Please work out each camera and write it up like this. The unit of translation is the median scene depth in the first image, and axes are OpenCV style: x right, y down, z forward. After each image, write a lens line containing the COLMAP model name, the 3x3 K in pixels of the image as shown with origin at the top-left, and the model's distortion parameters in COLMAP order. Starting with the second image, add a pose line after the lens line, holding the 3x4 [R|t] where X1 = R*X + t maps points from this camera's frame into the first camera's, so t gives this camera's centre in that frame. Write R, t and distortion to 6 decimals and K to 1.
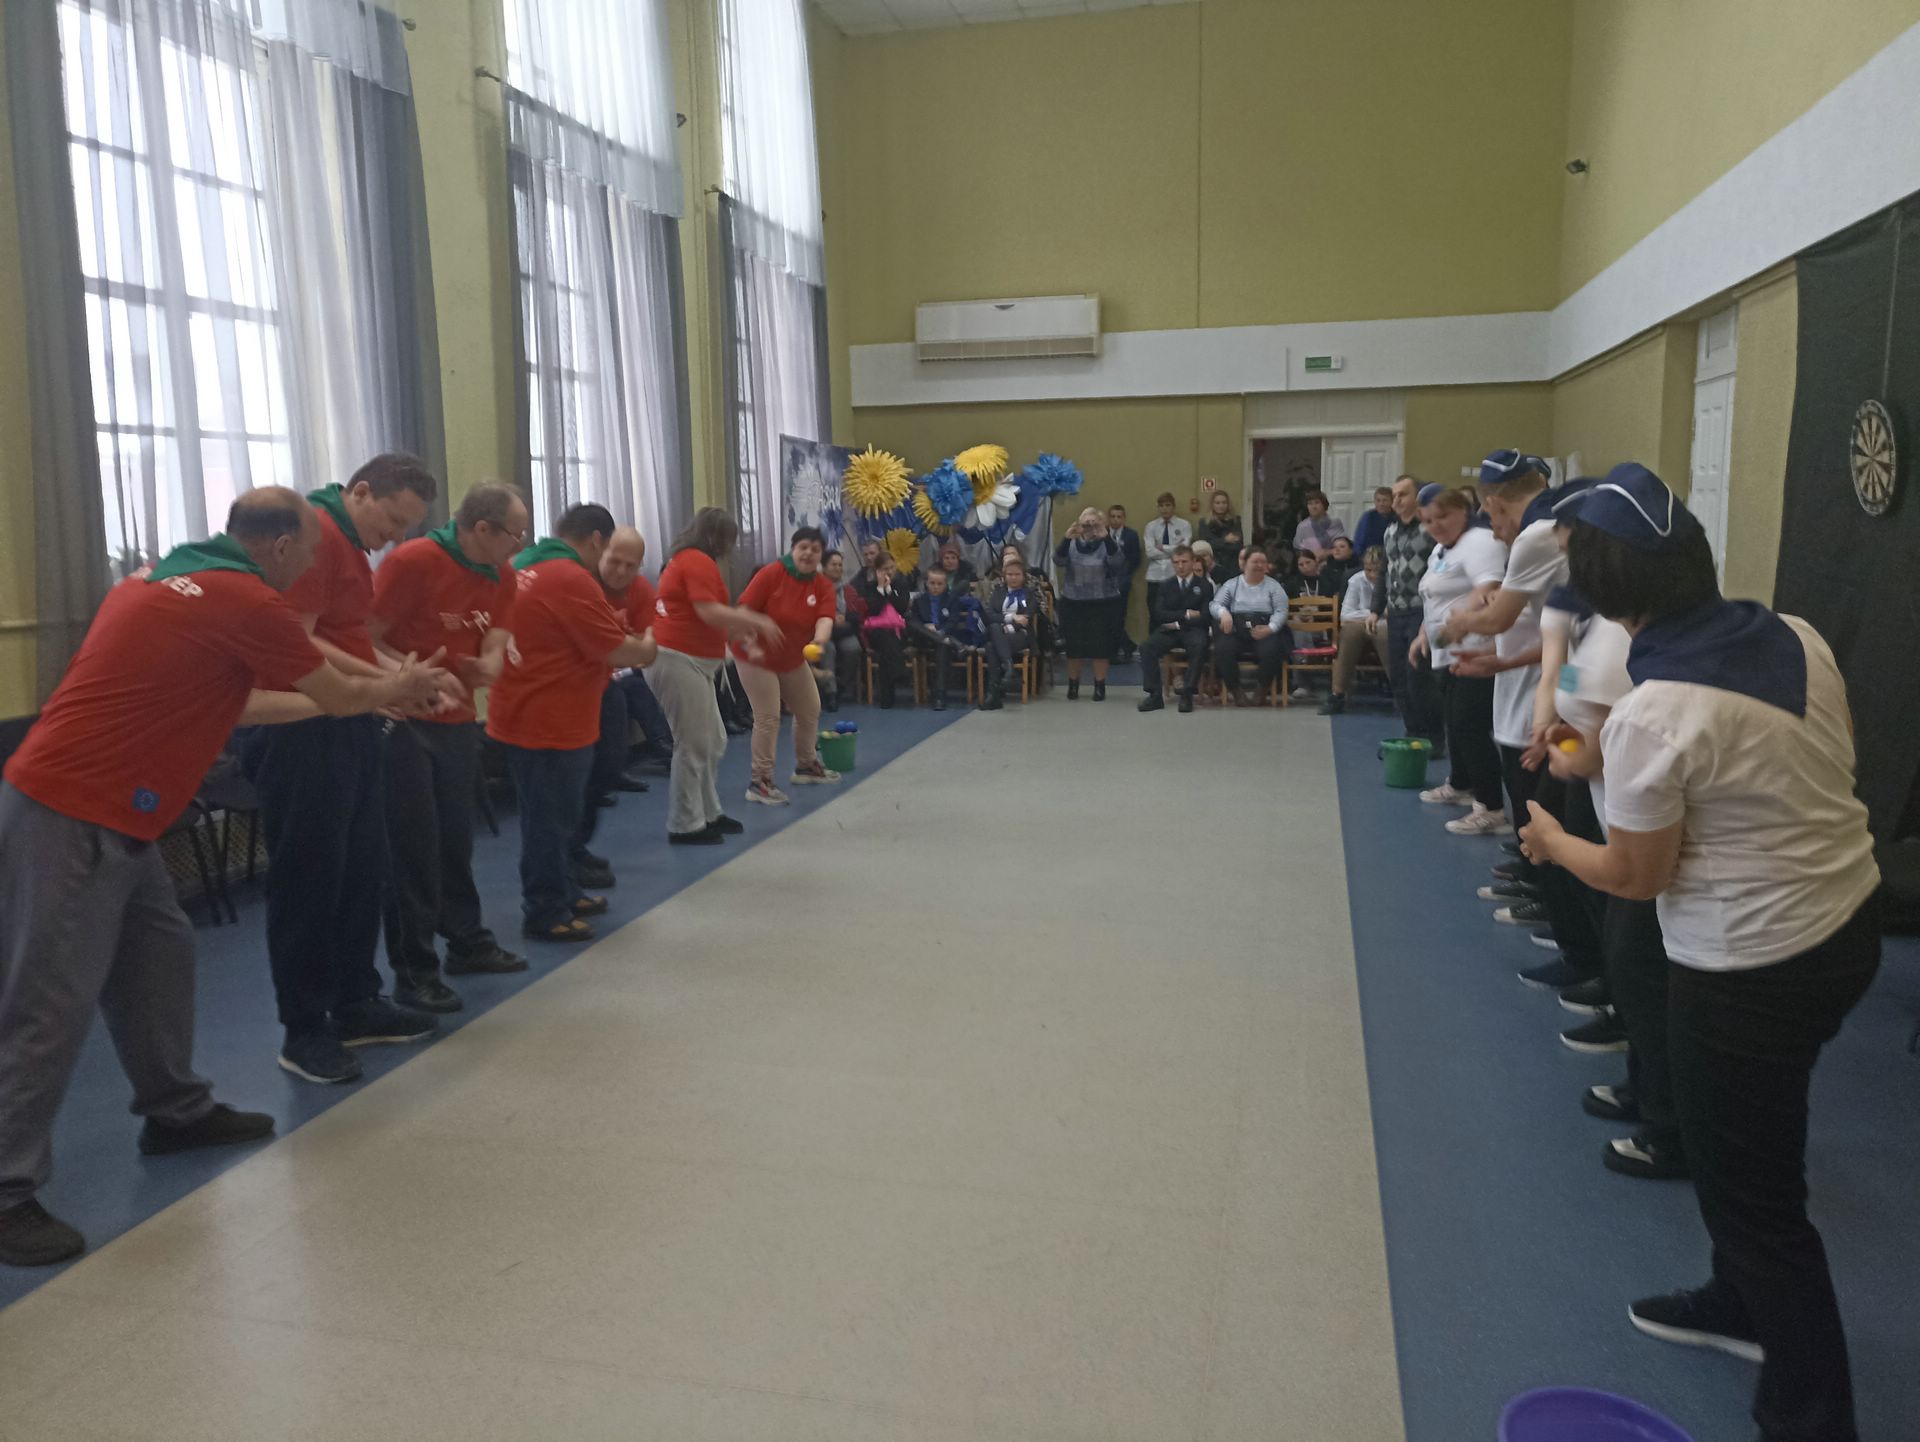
lens RADIAL K [[1379.3, 0, 960.0], [0, 1379.3, 721.0], [0, 0, 1]] dist [0.000946, -0.004035]
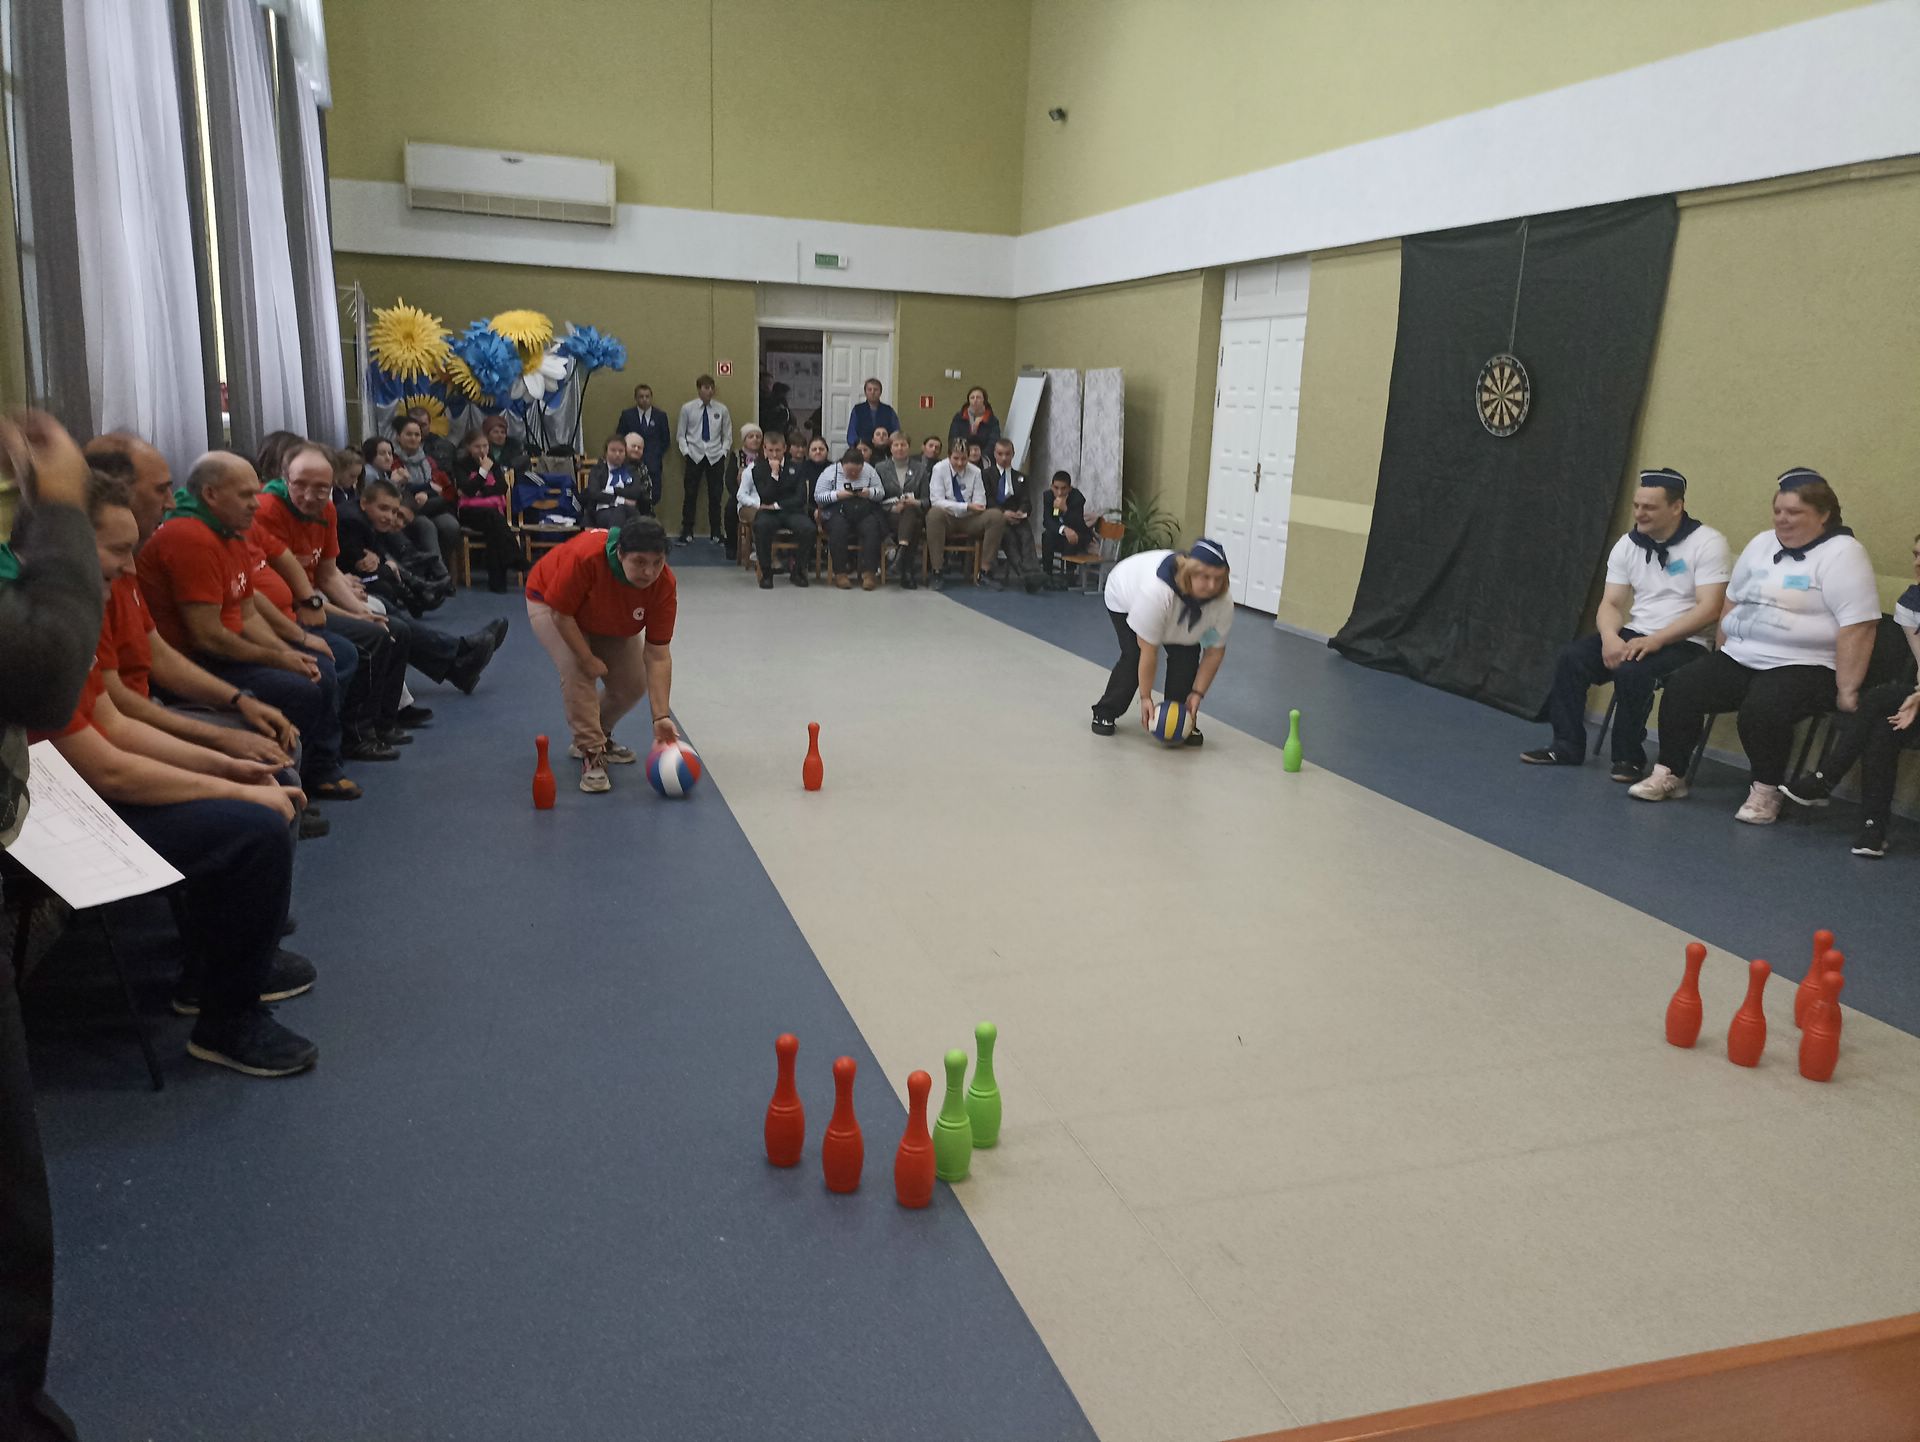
lens RADIAL K [[1379.3, 0, 960.0], [0, 1379.3, 721.0], [0, 0, 1]] dist [0.000946, -0.004035]
pose [[0.842874, -0.067799, 0.533823, -0.255518], [0.023838, 0.995761, 0.088830, 0.002496], [-0.537583, -0.062148, 0.840918, 0.030796]]
